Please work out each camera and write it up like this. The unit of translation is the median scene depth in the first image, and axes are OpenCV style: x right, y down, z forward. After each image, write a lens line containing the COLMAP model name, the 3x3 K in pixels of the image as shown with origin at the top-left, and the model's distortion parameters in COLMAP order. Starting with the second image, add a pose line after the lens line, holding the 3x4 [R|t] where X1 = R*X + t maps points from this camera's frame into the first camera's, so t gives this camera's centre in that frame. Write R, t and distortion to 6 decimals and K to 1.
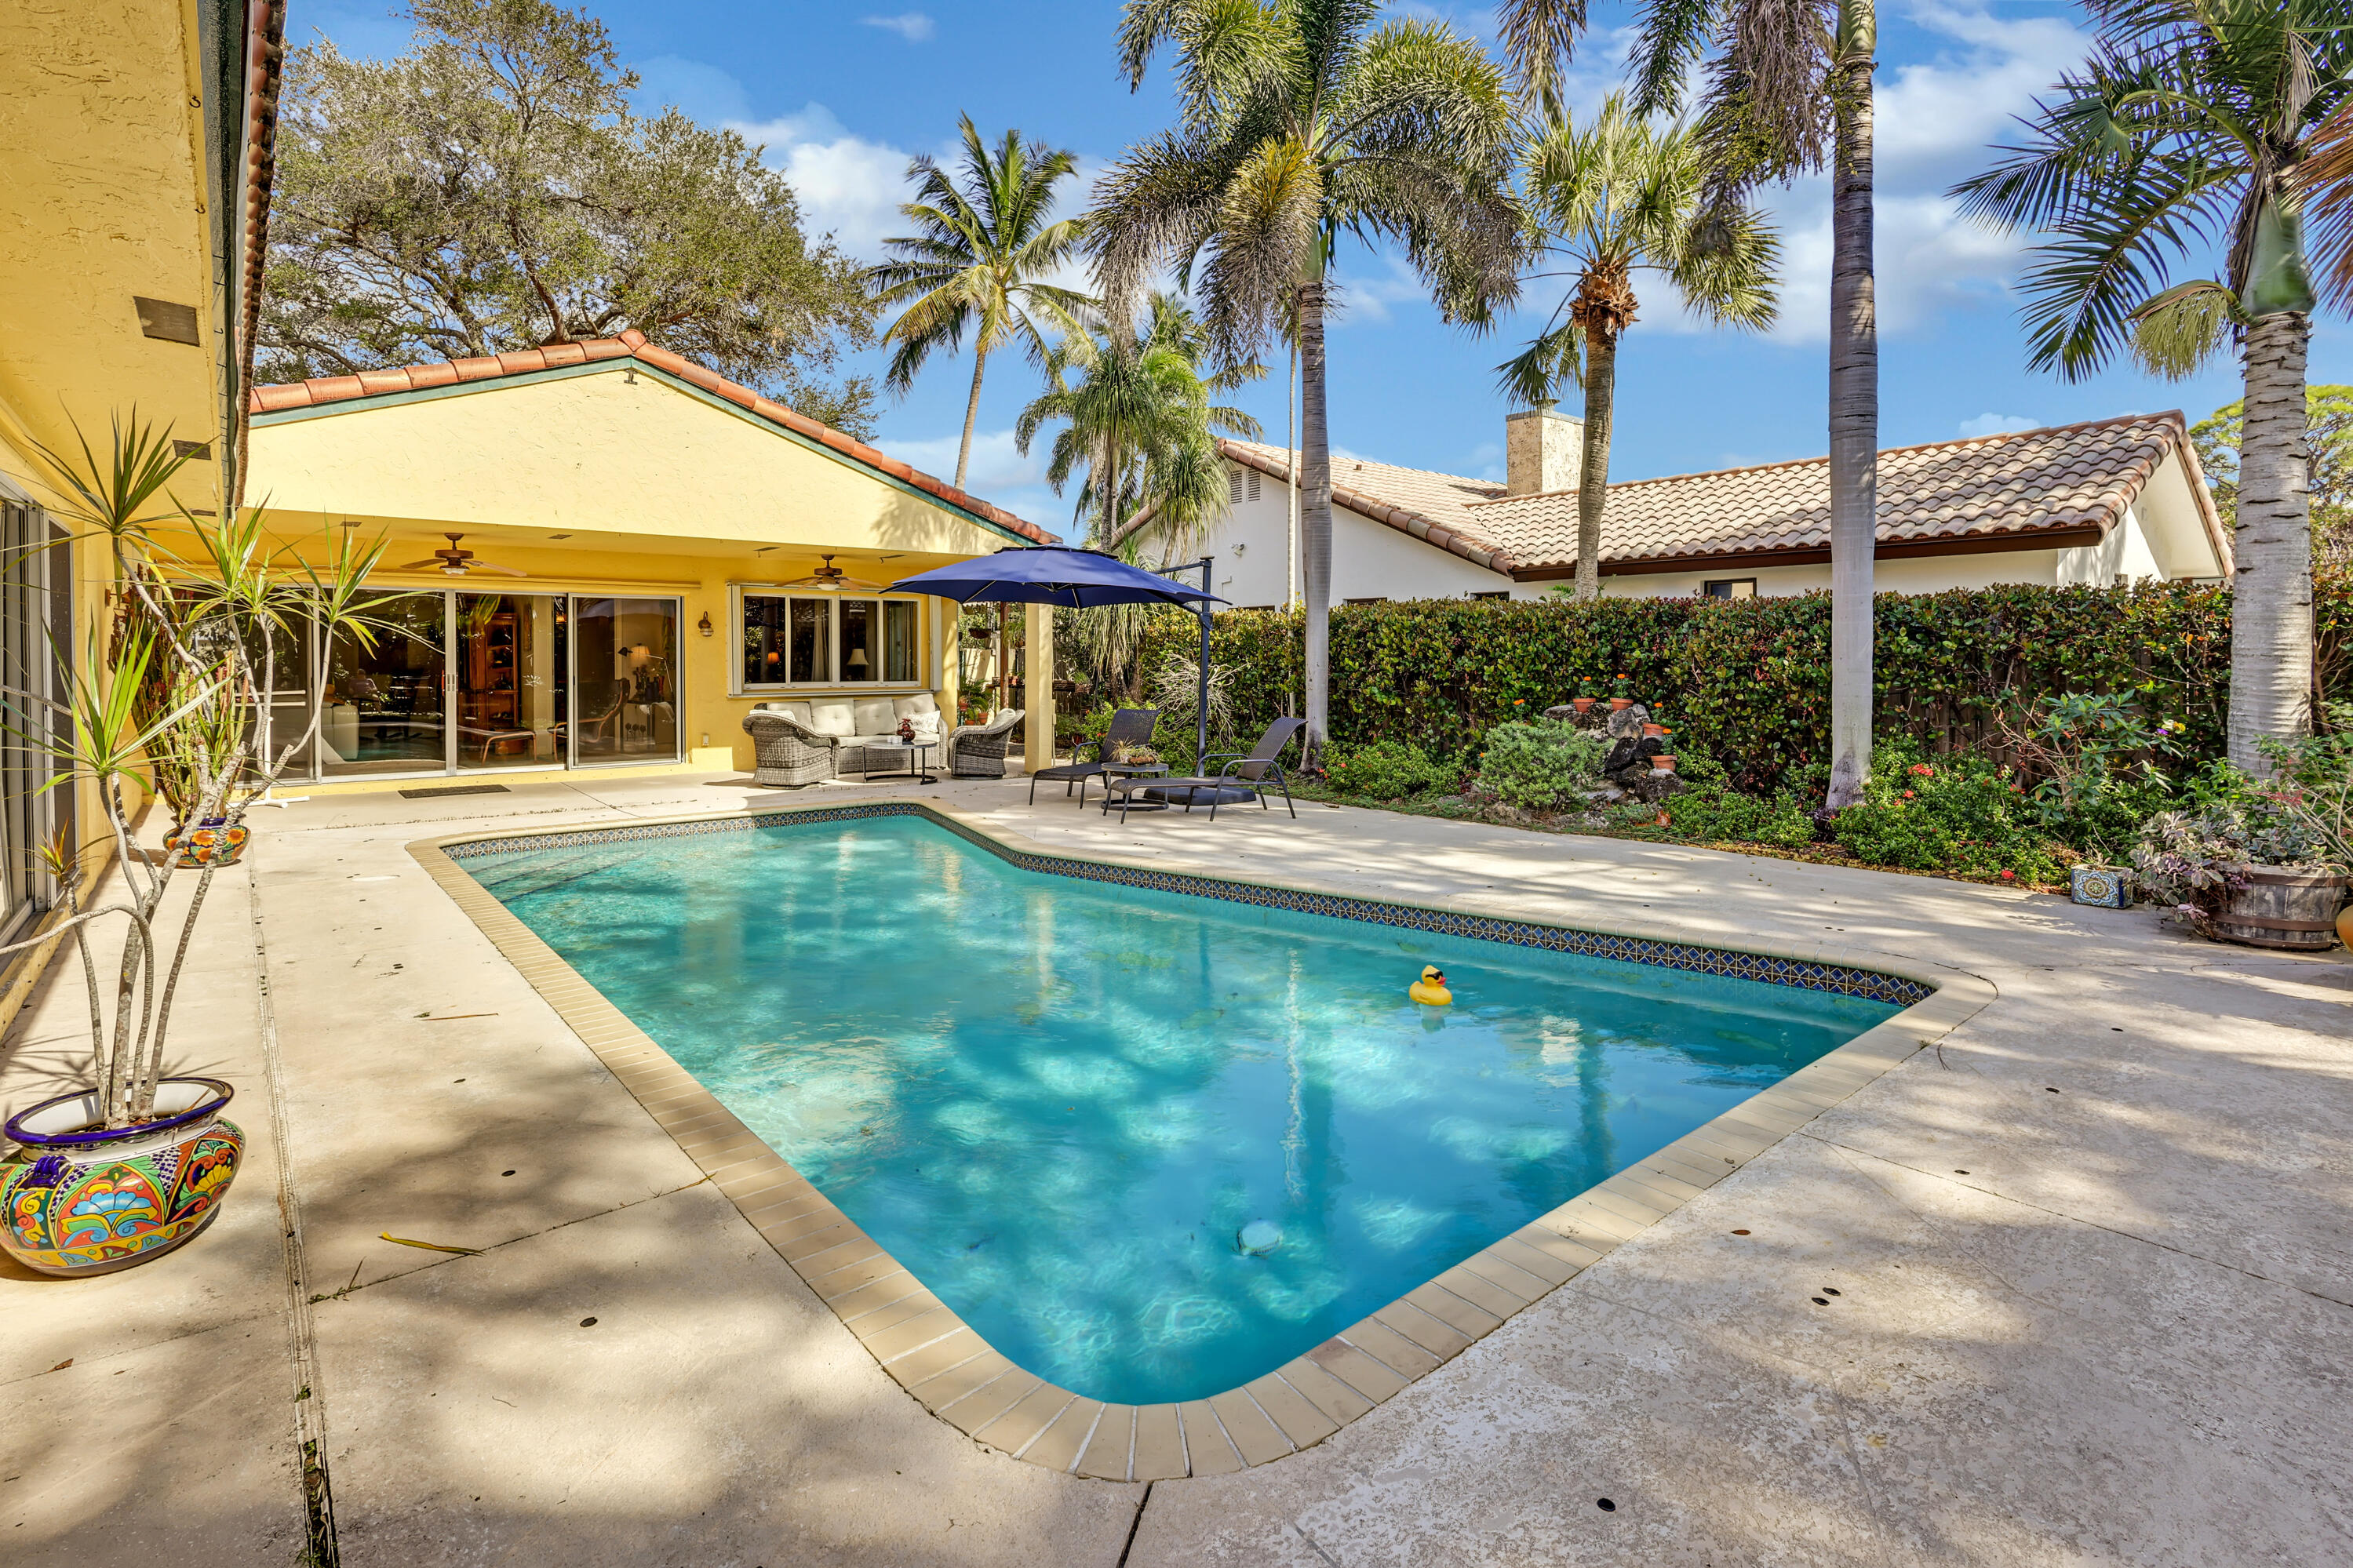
lens RADIAL K [[1161.4, 0, 1178.3], [0, 1161.4, 671.8], [0, 0, 1]] dist [-0.004934, -0.000356]
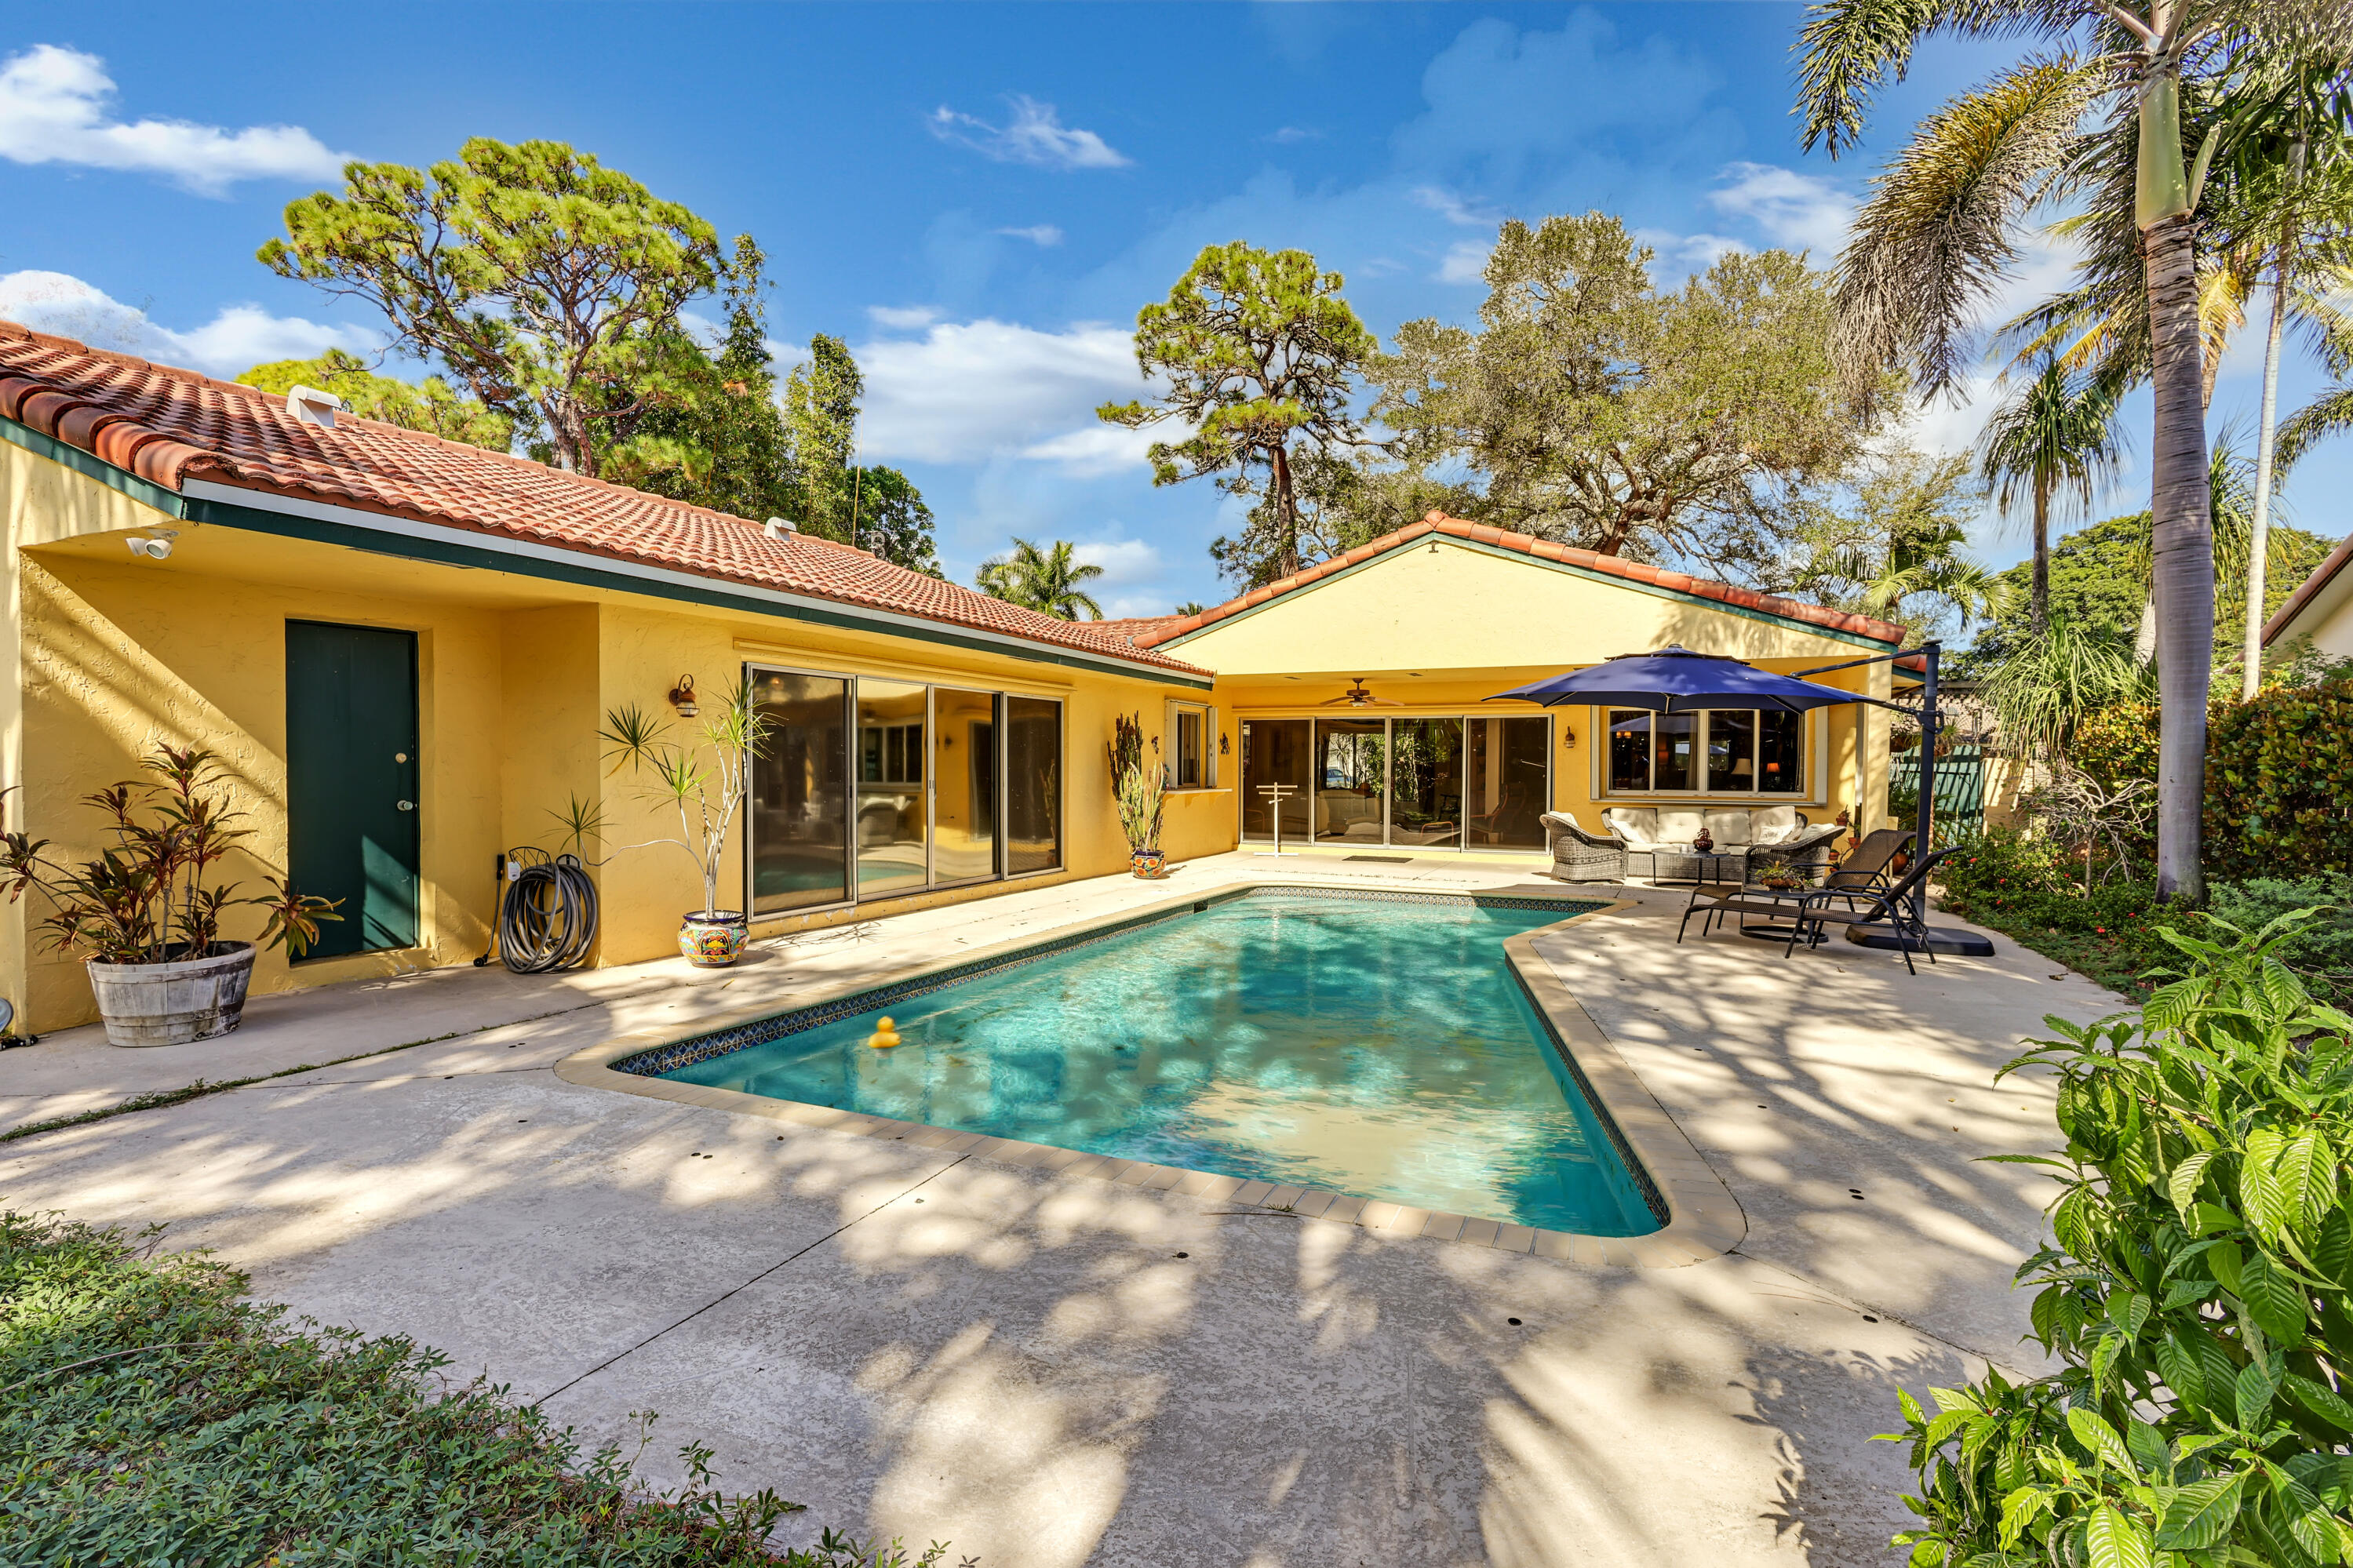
lens RADIAL K [[1097.9, 0, 1176.5], [0, 1097.9, 784.0], [0, 0, 1]] dist [-0.002587, -0.000427]
pose [[0.431037, 0.017477, -0.902165, 0.925834], [-0.018456, 0.999774, 0.010550, 0.002320], [0.902145, 0.012103, 0.431262, 0.394889]]
